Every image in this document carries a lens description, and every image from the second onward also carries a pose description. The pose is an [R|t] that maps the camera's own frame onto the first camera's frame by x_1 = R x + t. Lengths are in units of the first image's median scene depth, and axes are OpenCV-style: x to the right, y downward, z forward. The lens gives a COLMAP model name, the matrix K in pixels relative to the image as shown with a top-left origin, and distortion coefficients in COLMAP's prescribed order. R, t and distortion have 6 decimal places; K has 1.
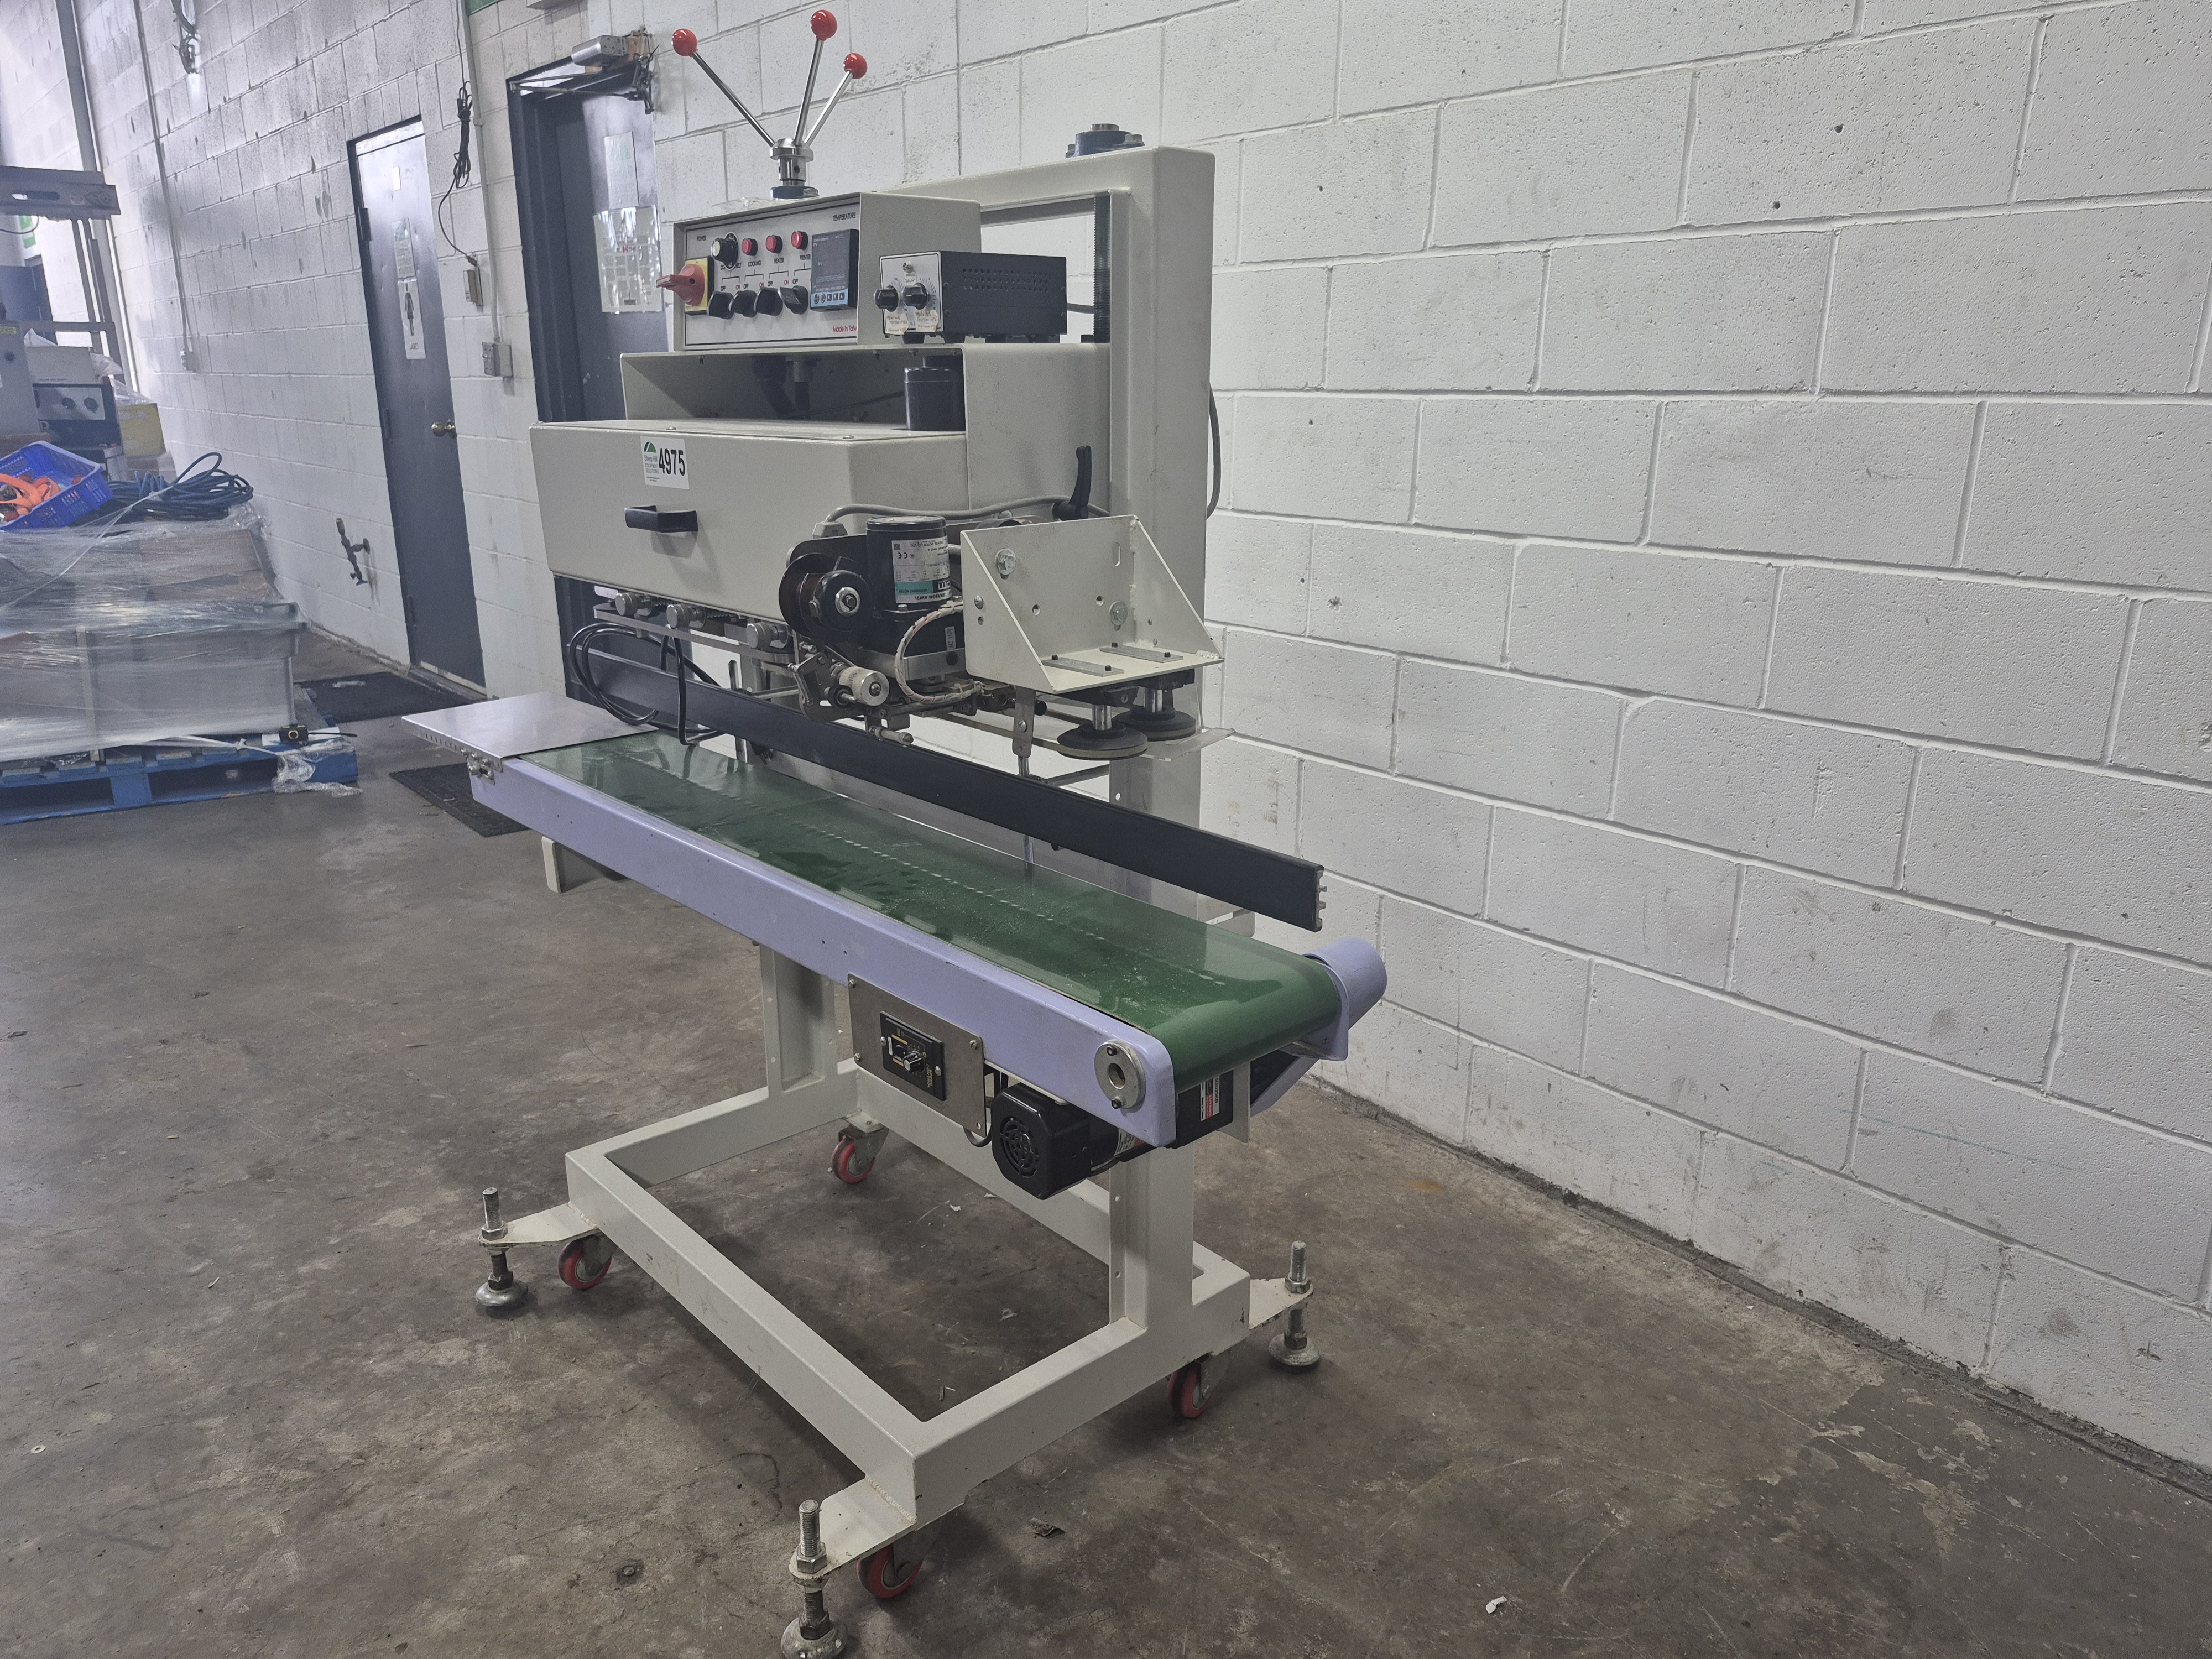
lens RADIAL K [[1537.1, 0, 1106.0], [0, 1537.1, 829.5], [0, 0, 1]] dist [0.078498, -0.091137]
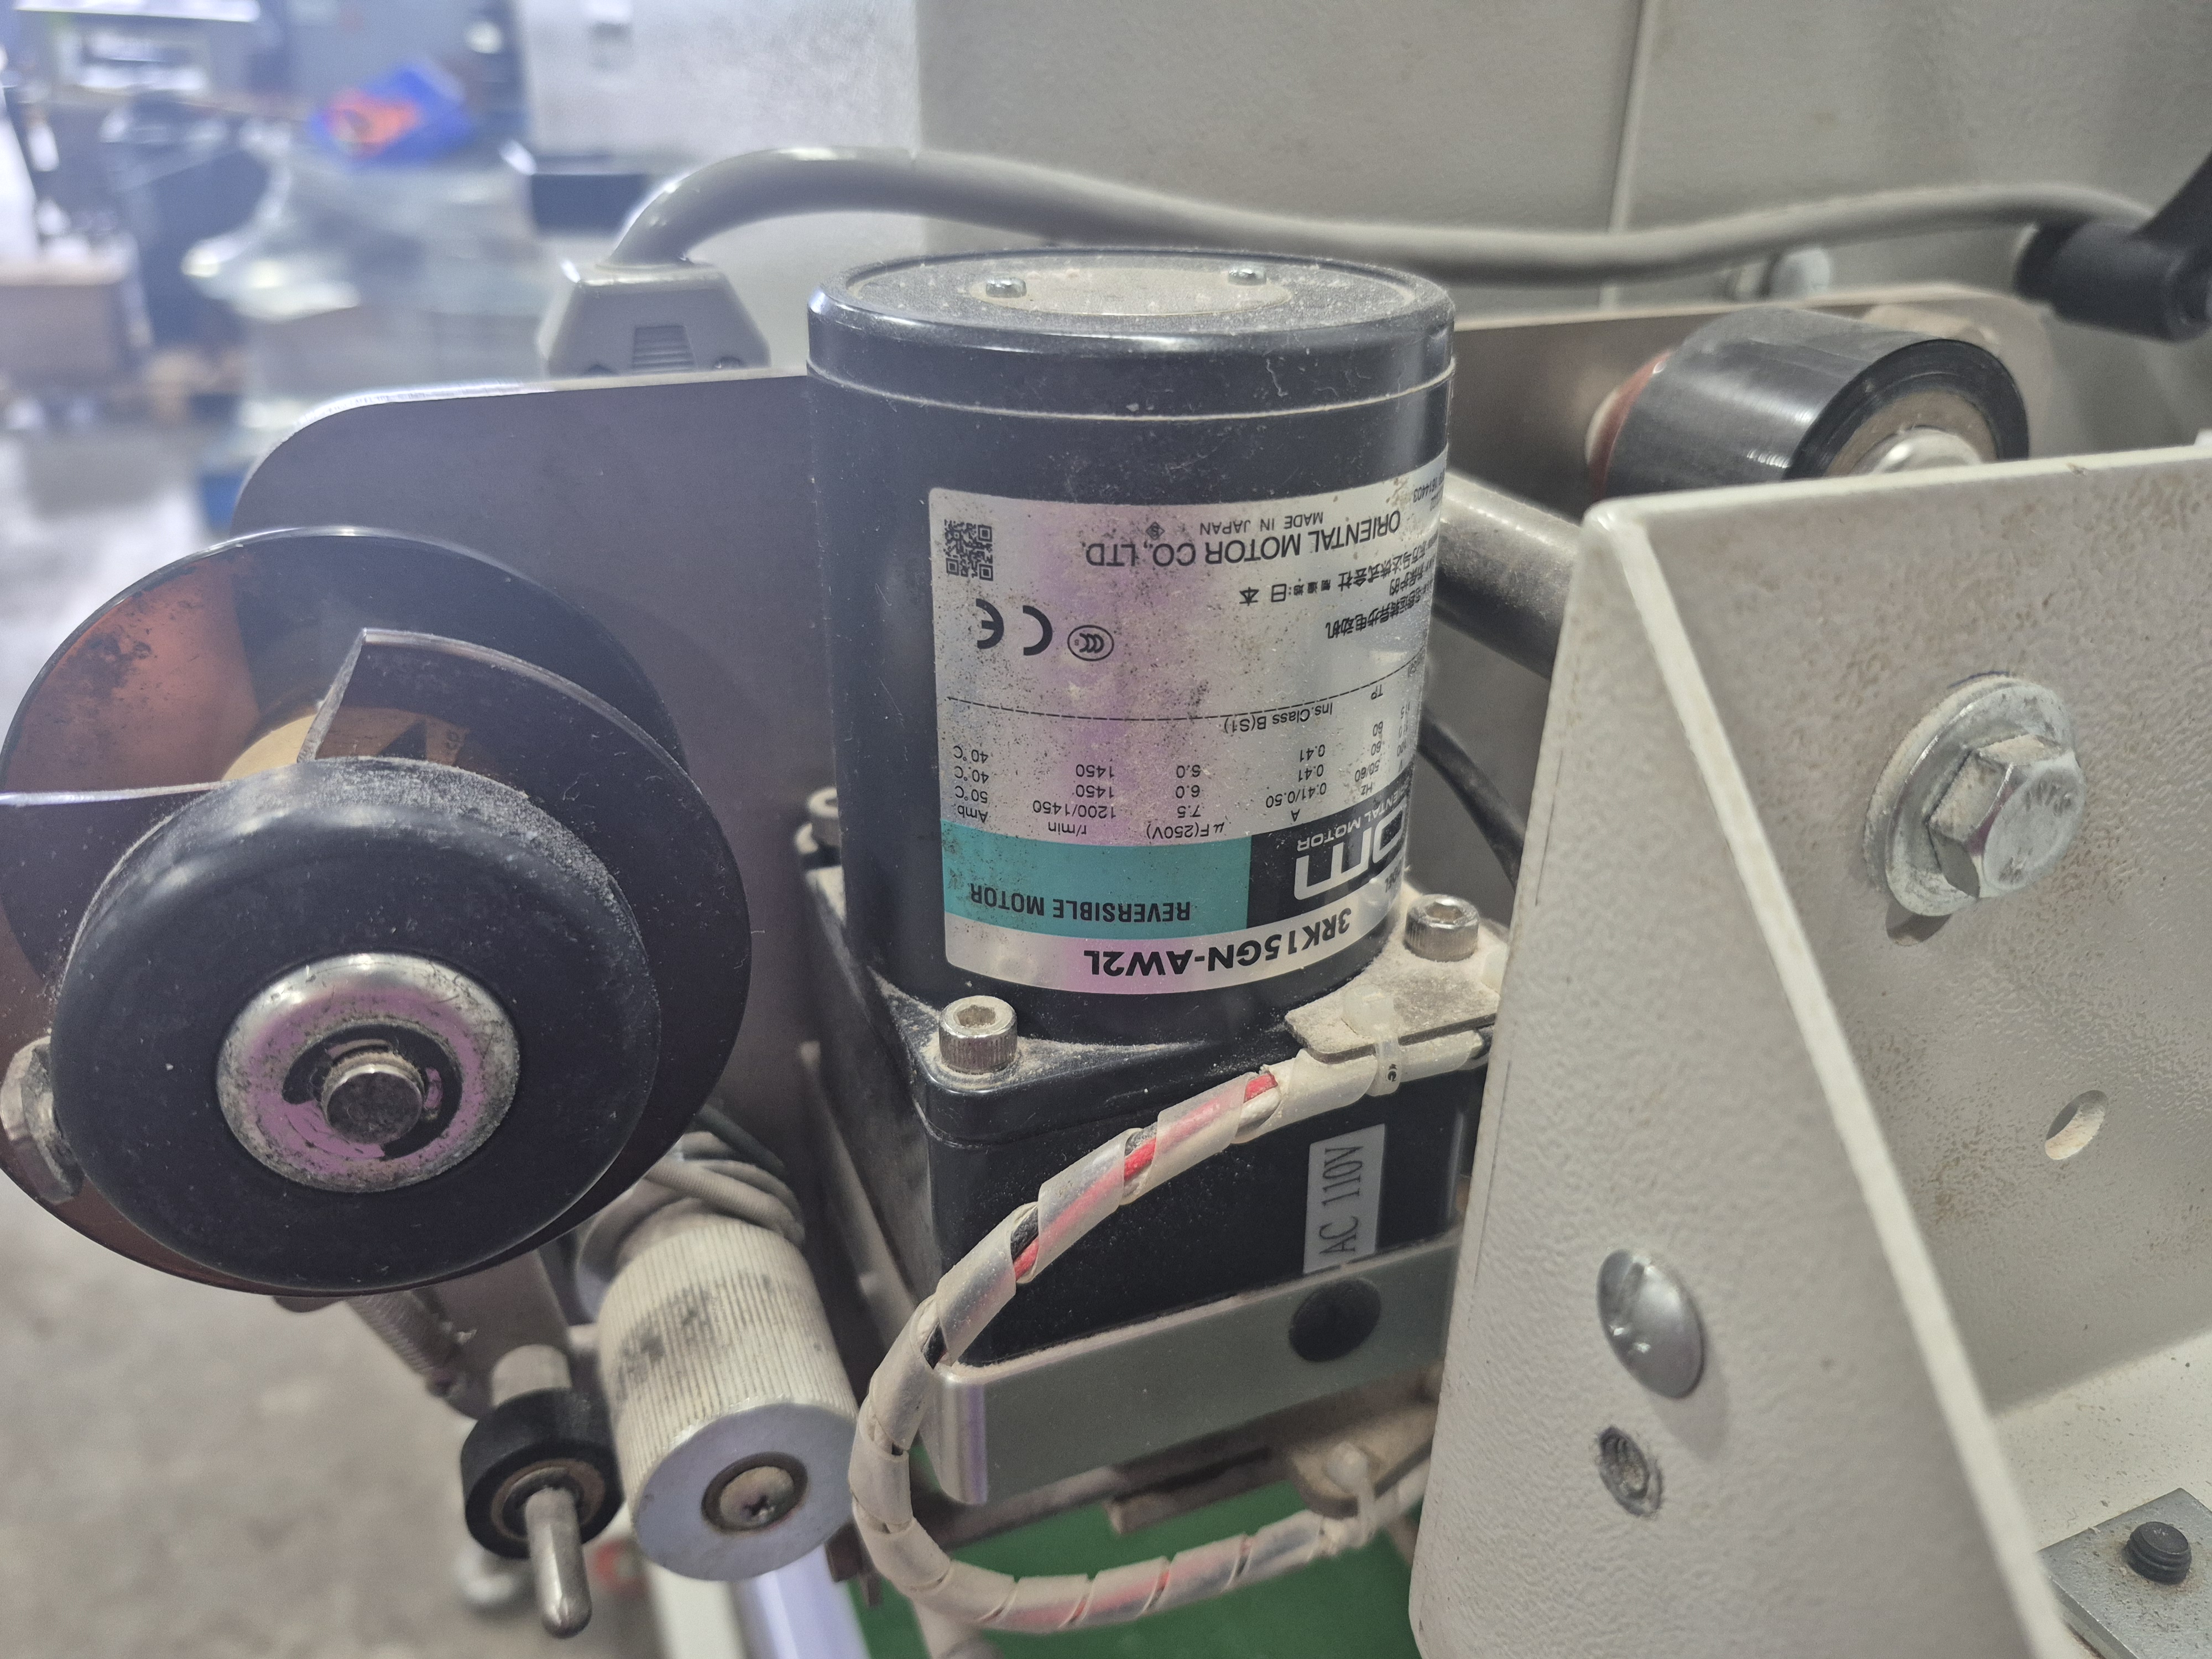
lens RADIAL K [[1537.1, 0, 1106.0], [0, 1537.1, 829.5], [0, 0, 1]] dist [0.078498, -0.091137]
pose [[0.944792, 0.175653, -0.276611, -0.090044], [-0.126439, 0.974229, 0.186790, -0.182660], [0.302293, -0.141504, 0.942654, 0.880984]]
